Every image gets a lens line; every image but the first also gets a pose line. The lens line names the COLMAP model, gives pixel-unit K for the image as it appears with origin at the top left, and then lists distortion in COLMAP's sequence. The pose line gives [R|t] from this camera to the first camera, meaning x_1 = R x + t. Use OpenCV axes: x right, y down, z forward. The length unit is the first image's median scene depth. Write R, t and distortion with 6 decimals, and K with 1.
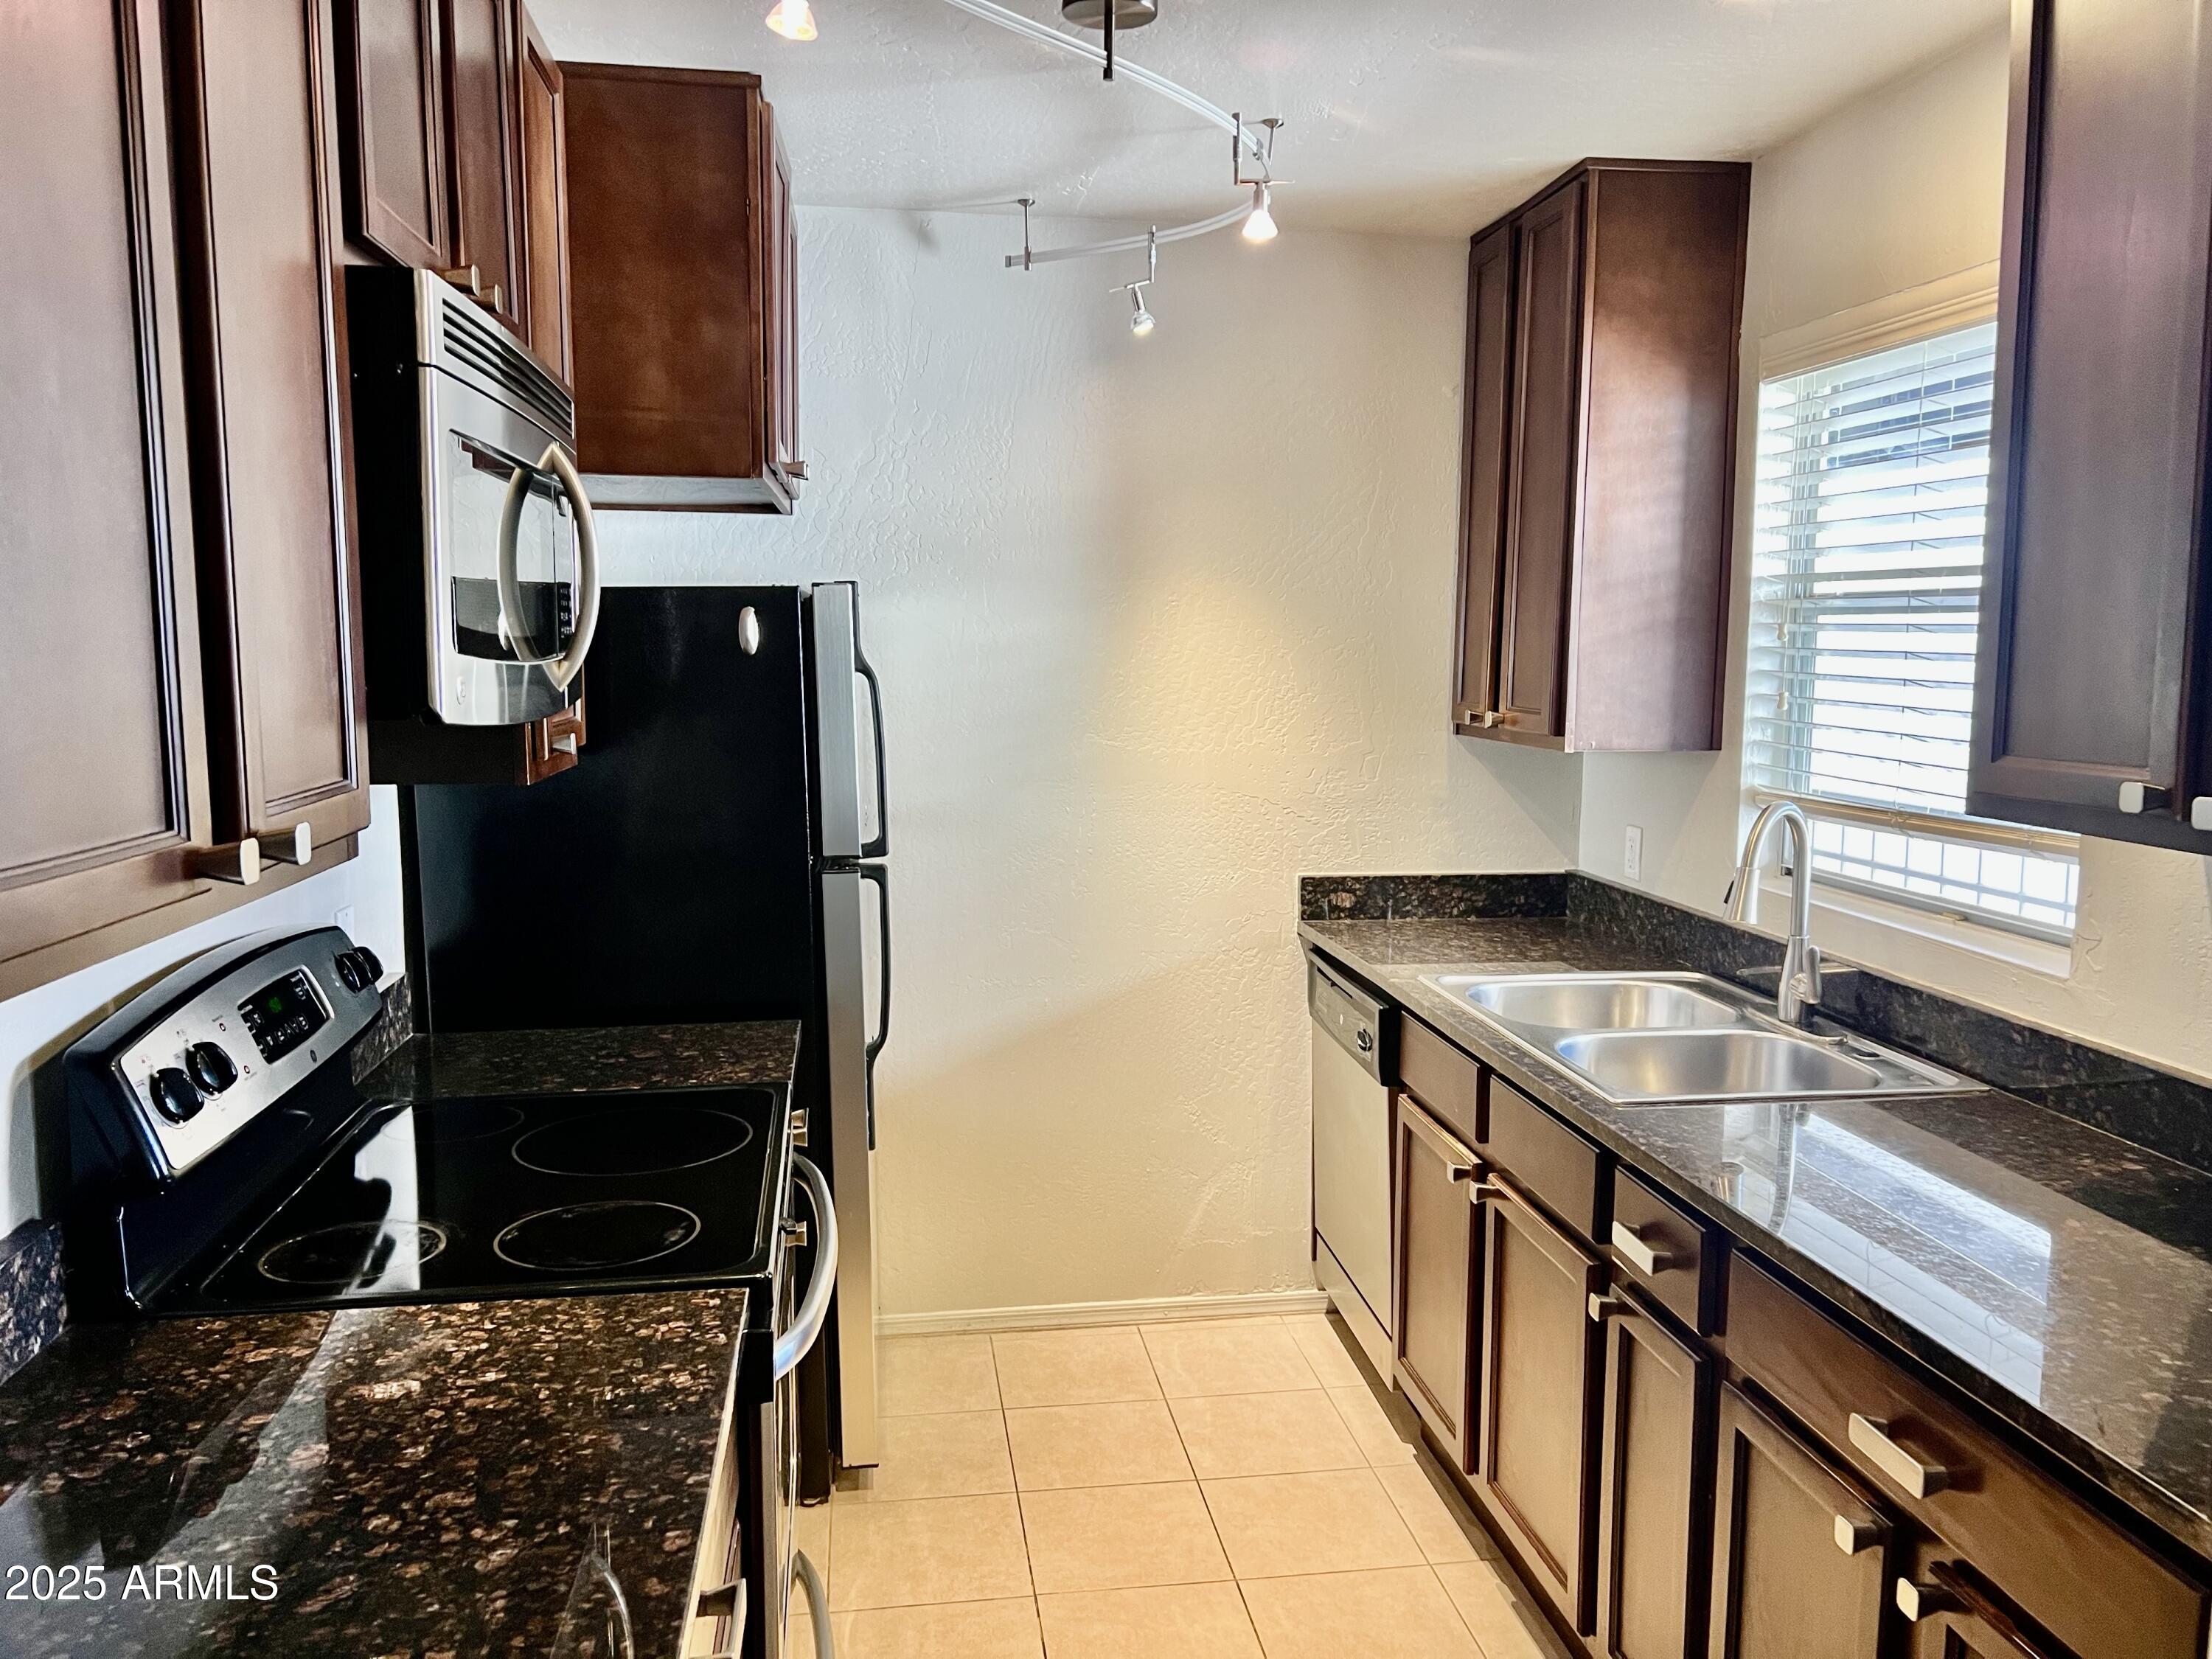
lens RADIAL K [[1690.4, 0, 1120.6], [0, 1690.4, 846.7], [0, 0, 1]] dist [0.065982, -0.084710]
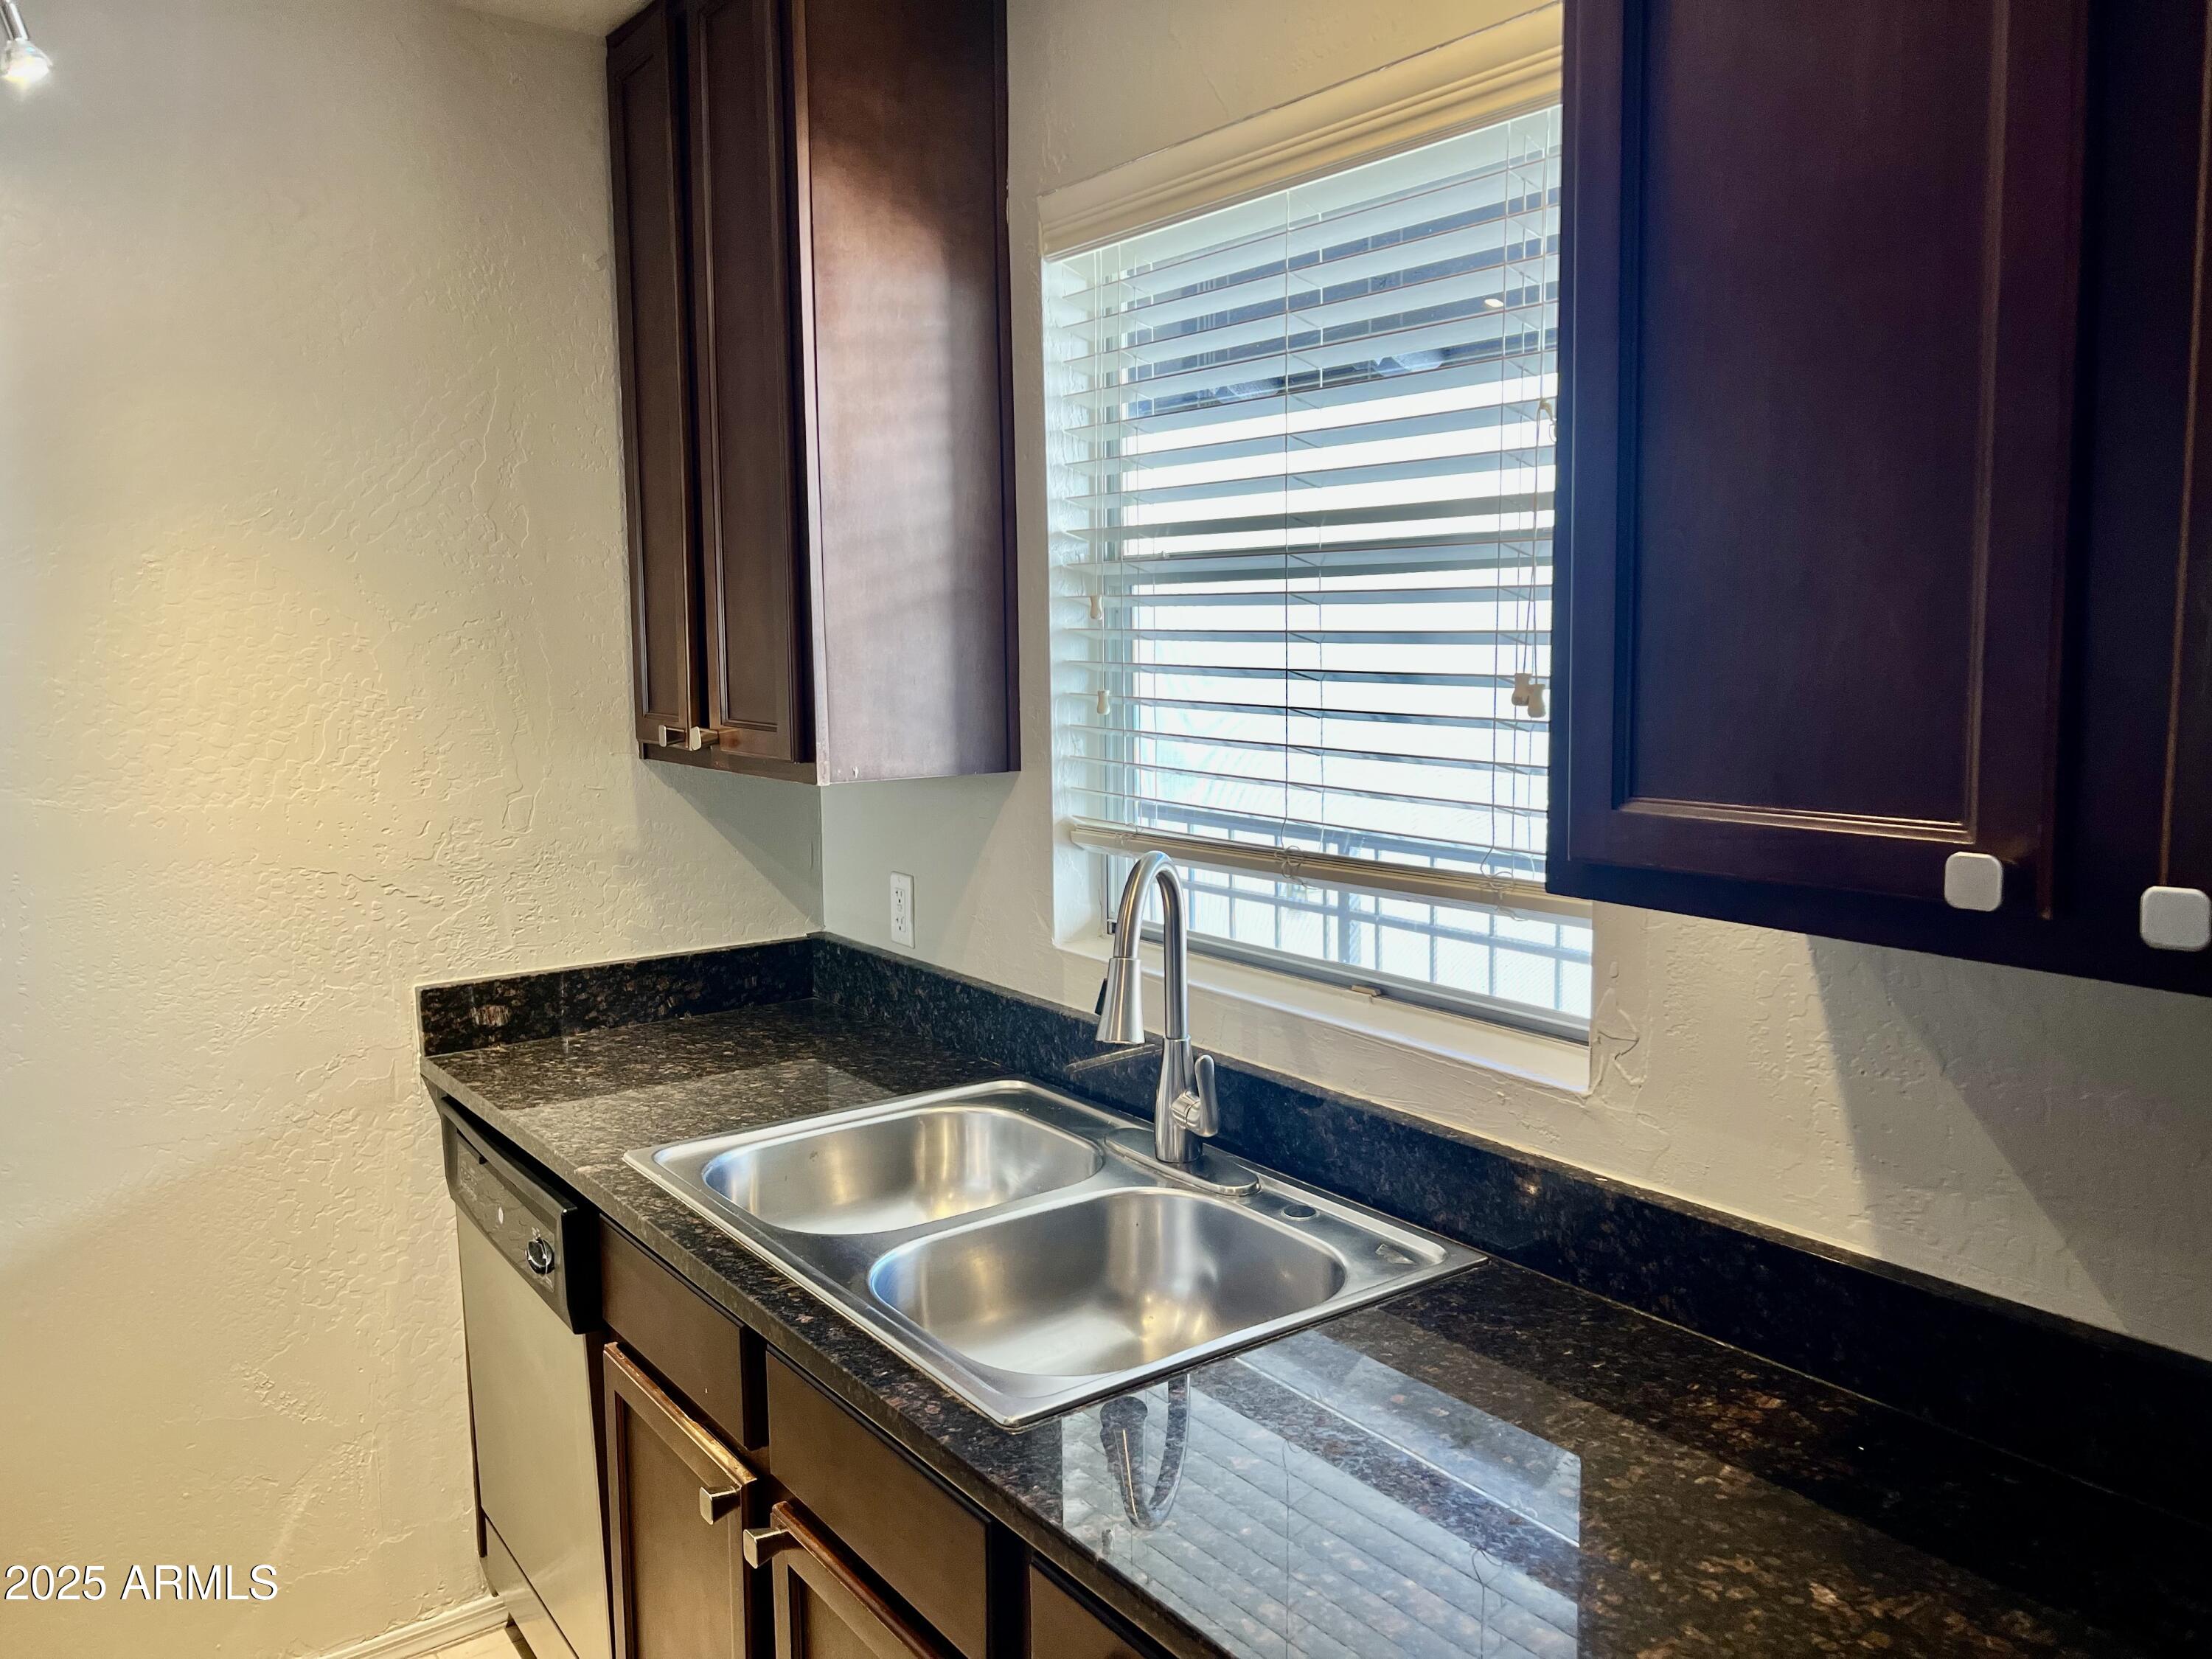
lens RADIAL K [[1690.4, 0, 1120.6], [0, 1690.4, 846.7], [0, 0, 1]] dist [0.065982, -0.084710]
pose [[0.884242, -0.071805, 0.461476, 0.054551], [0.070137, 0.997321, 0.020790, -0.037052], [-0.461733, 0.013984, 0.886909, 0.345190]]
